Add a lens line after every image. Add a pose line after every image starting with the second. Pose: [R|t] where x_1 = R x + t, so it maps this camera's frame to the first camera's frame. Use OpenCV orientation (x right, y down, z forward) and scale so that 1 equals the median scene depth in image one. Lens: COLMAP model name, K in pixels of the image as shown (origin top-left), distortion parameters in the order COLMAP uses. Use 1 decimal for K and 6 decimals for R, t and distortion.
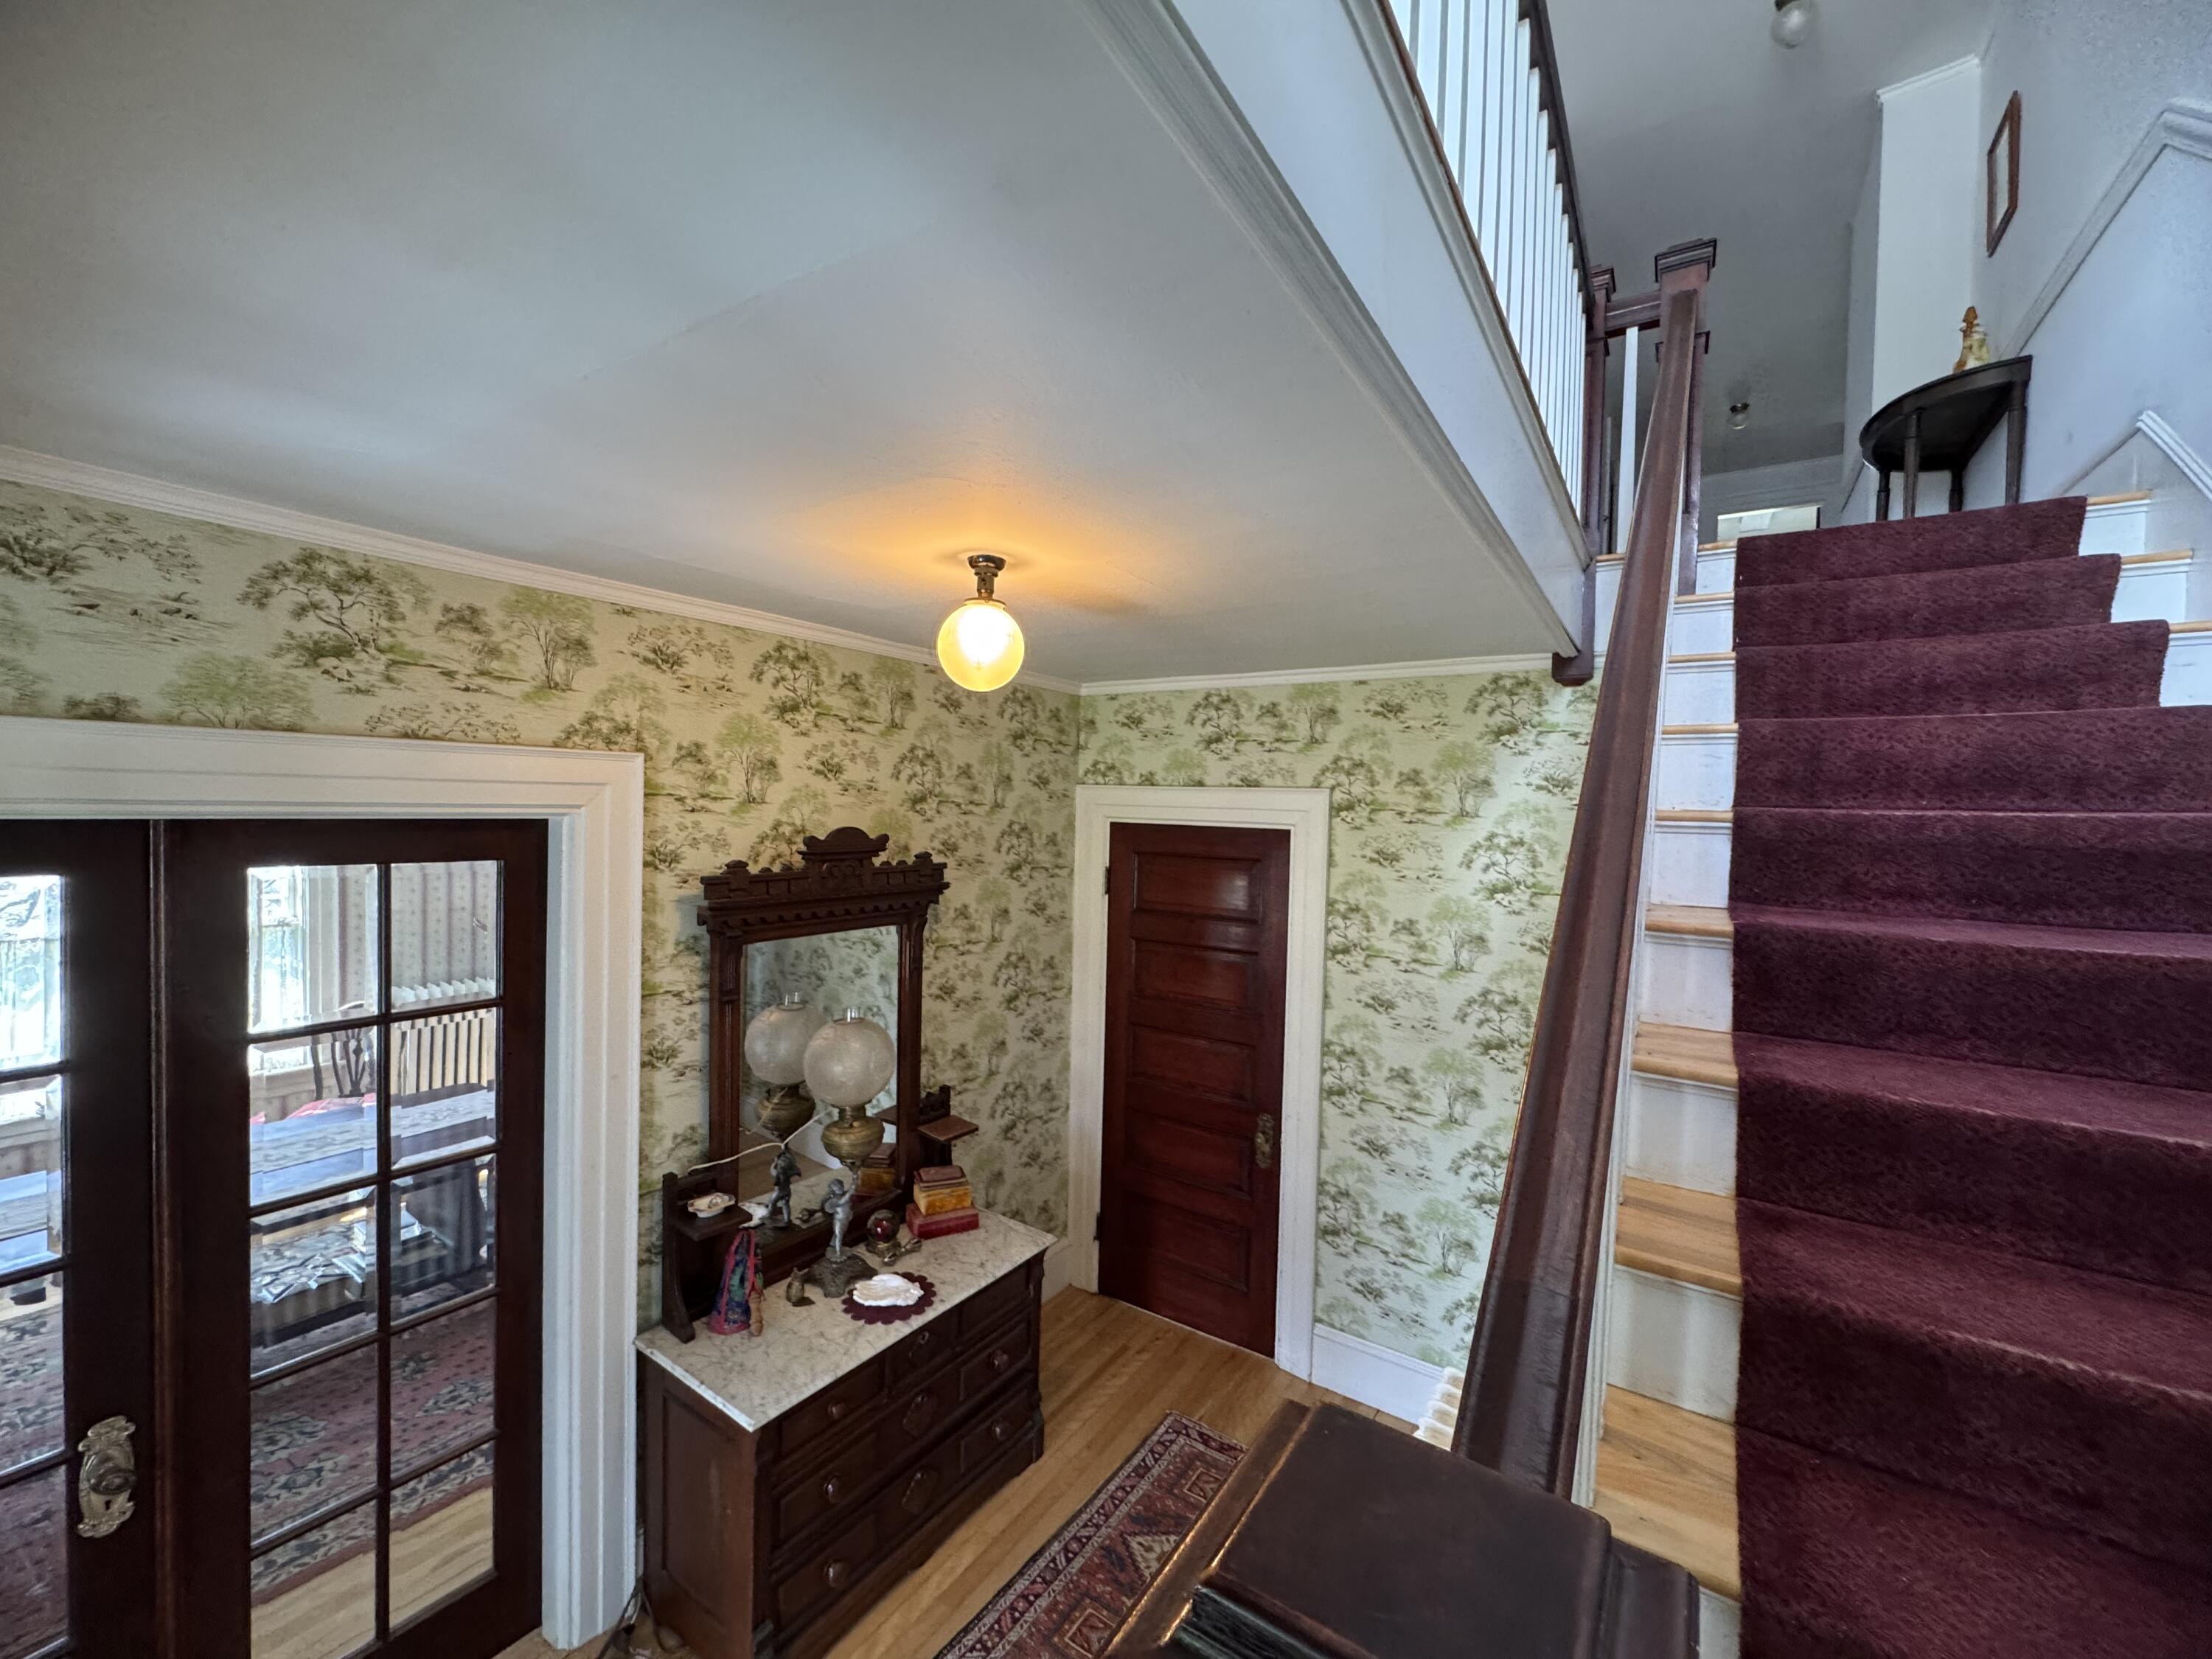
lens RADIAL K [[885.5, 0, 1108.8], [0, 885.5, 825.5], [0, 0, 1]] dist [-0.003517, -0.000259]
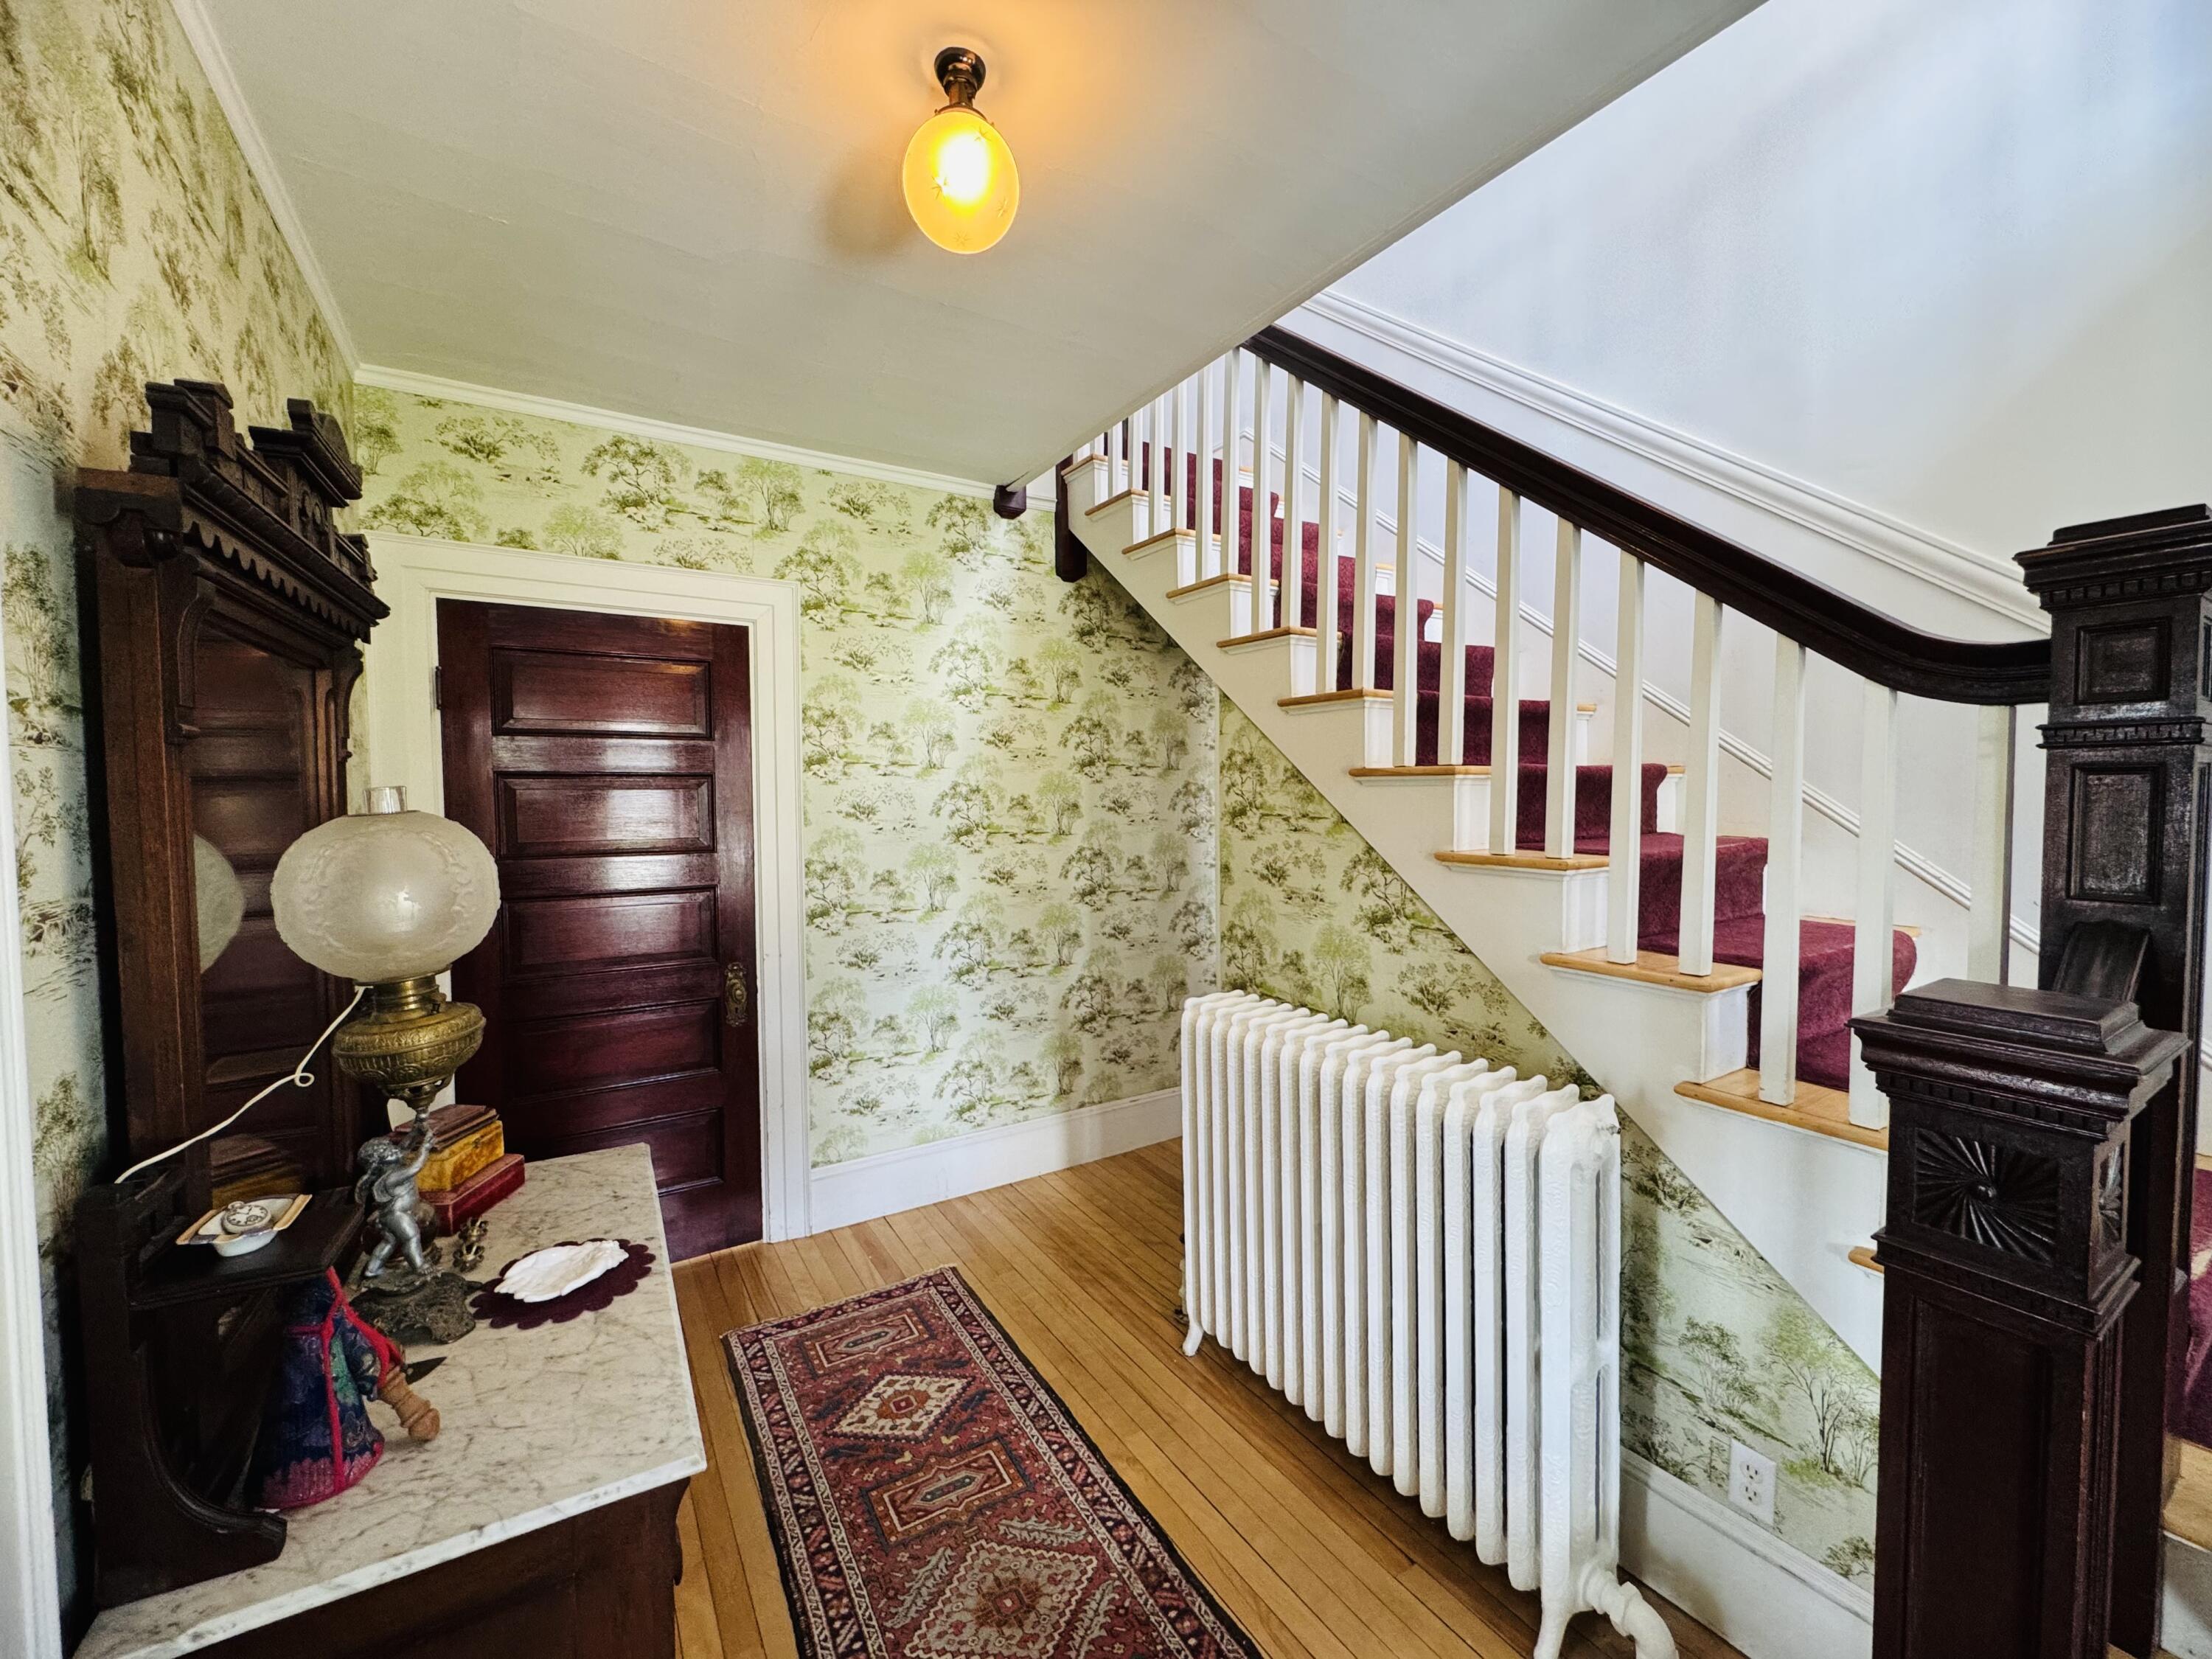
lens RADIAL K [[885.5, 0, 1108.8], [0, 885.5, 825.5], [0, 0, 1]] dist [-0.003517, -0.000259]
pose [[0.410479, -0.062646, 0.909716, -0.495429], [0.039608, 0.997921, 0.050849, 0.186735], [-0.911010, 0.015159, 0.412107, 0.363791]]
